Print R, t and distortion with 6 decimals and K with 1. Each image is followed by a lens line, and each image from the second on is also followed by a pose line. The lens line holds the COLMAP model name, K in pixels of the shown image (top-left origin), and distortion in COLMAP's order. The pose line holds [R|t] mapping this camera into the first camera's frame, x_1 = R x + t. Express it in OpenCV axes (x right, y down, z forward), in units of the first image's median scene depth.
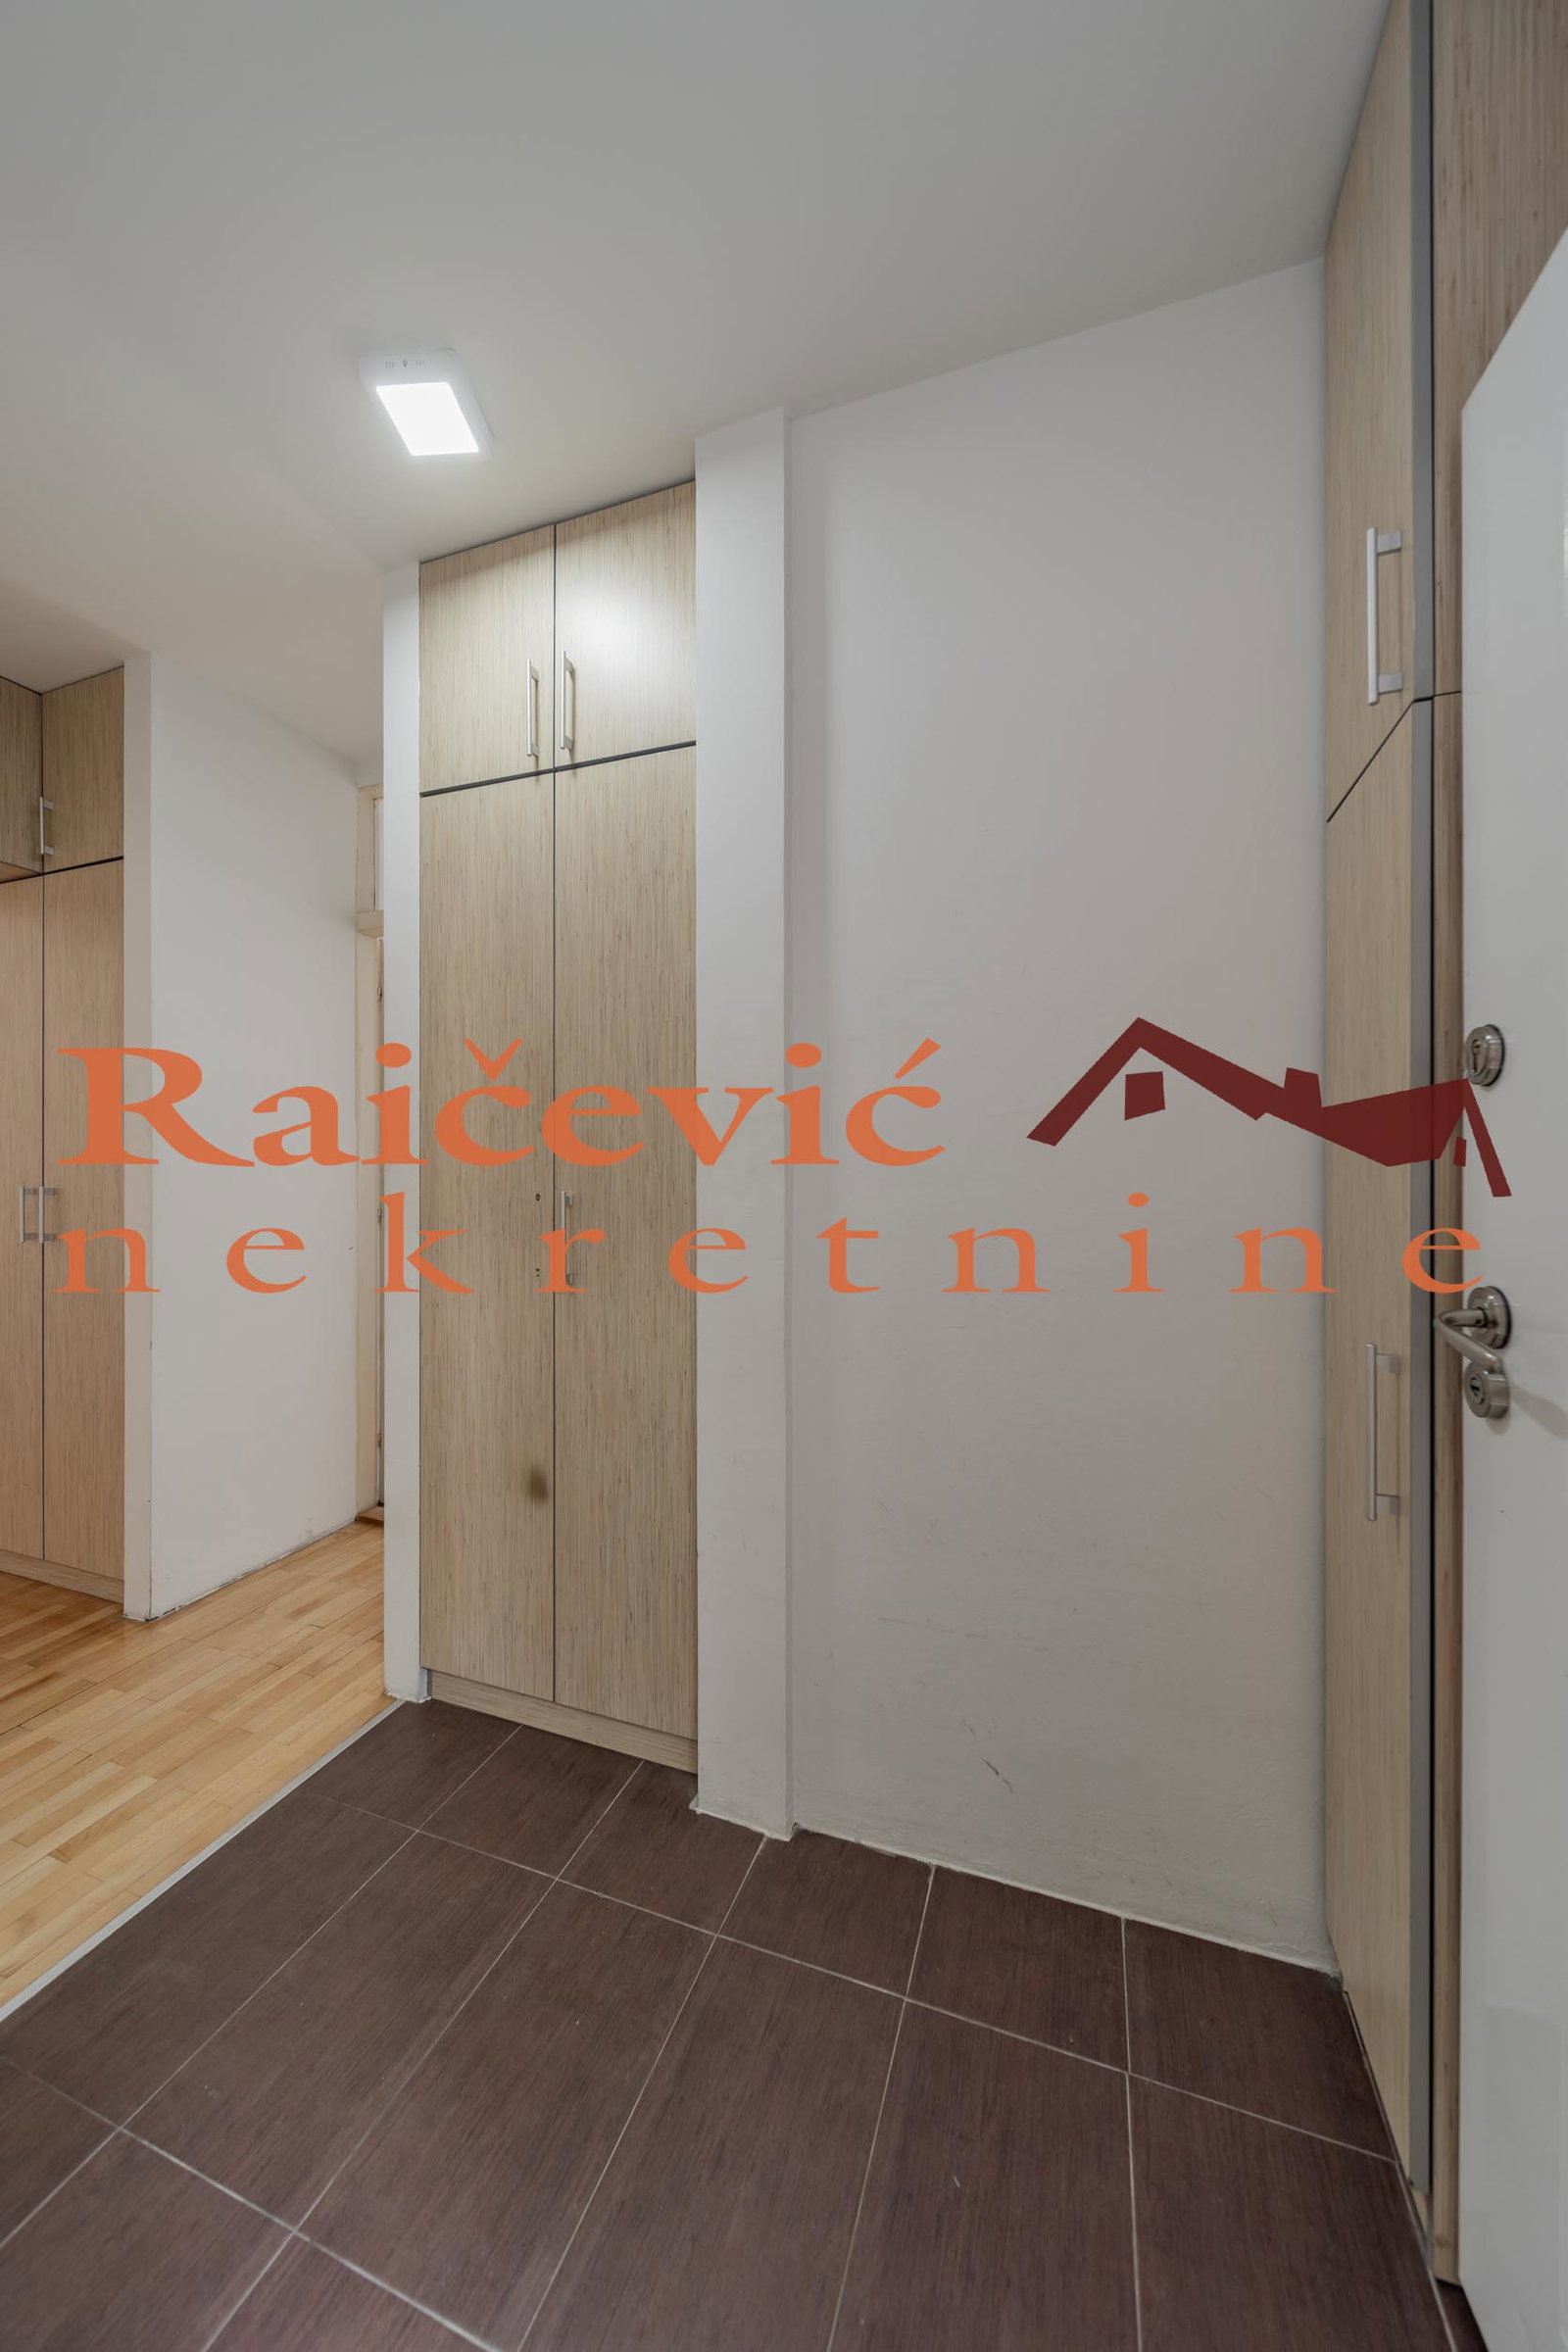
lens RADIAL K [[835.2, 0, 790.0], [0, 835.2, 1168.0], [0, 0, 1]] dist [-0.000723, -0.000594]
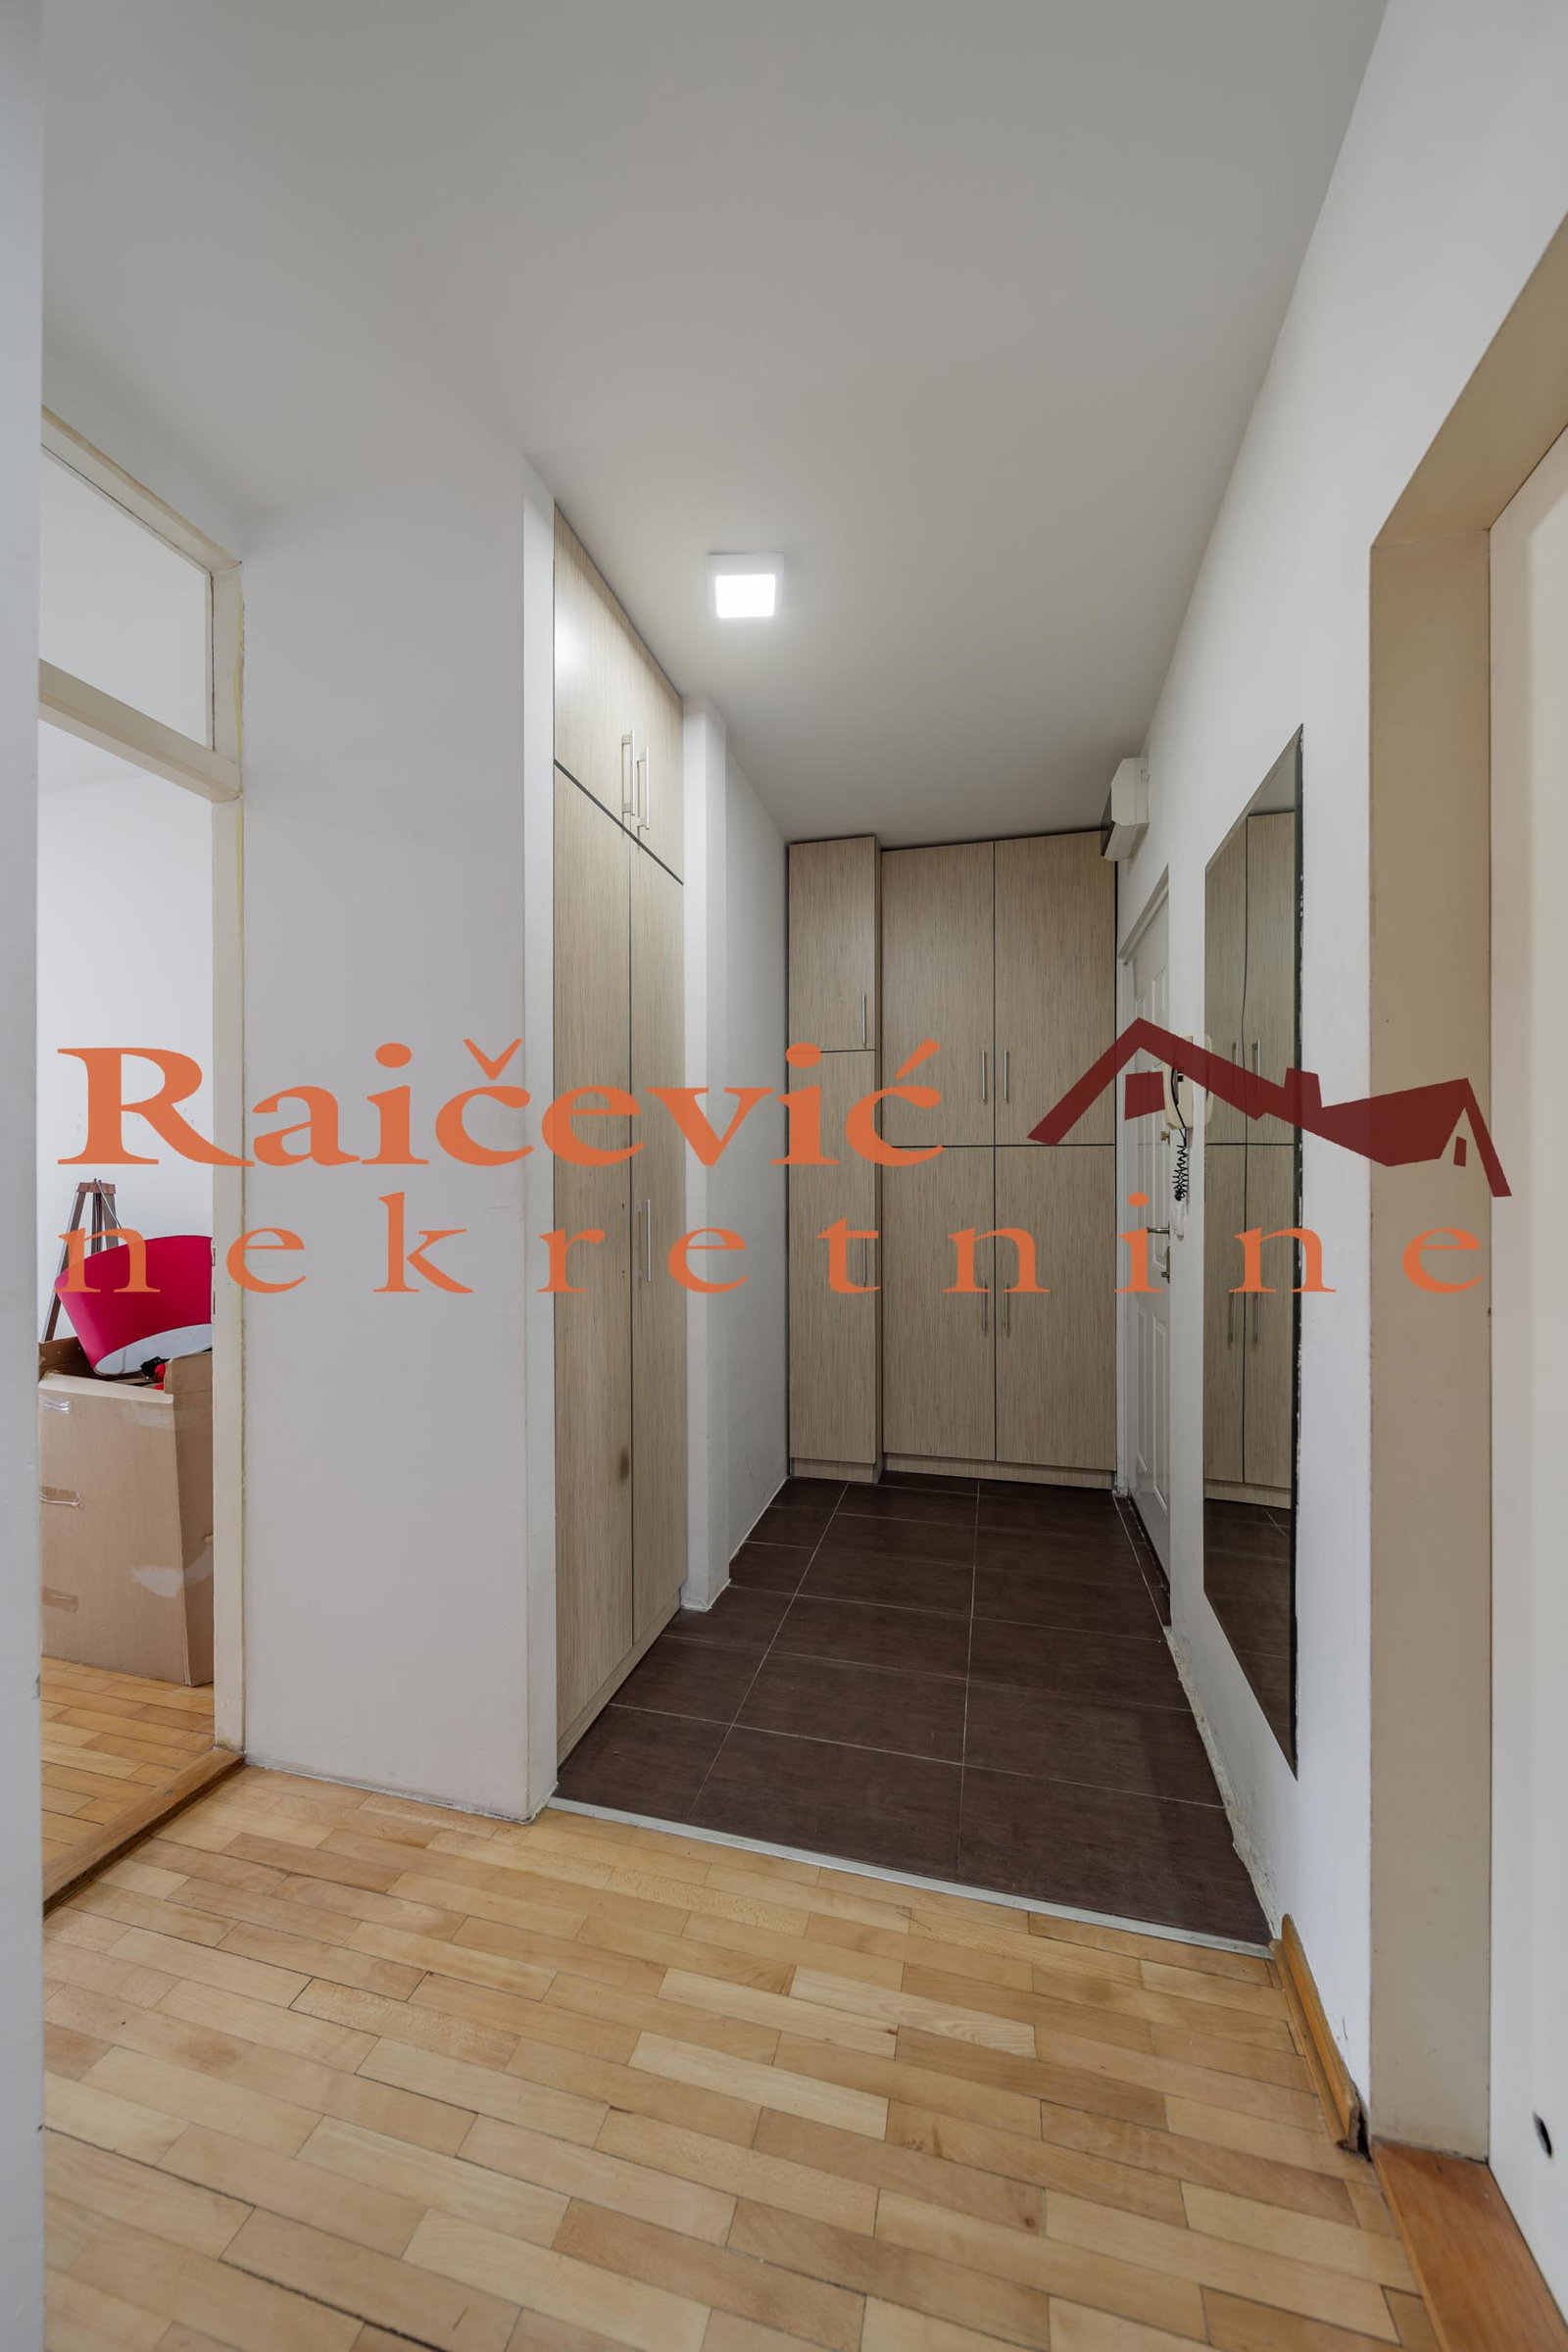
lens RADIAL K [[835.2, 0, 788.8], [0, 835.2, 1173.7], [0, 0, 1]] dist [-0.000723, -0.000594]
pose [[-0.099841, 0.000506, 0.995003, -1.432098], [0.006740, 0.999977, 0.000167, -0.006004], [-0.994981, 0.006723, -0.099842, 0.890977]]
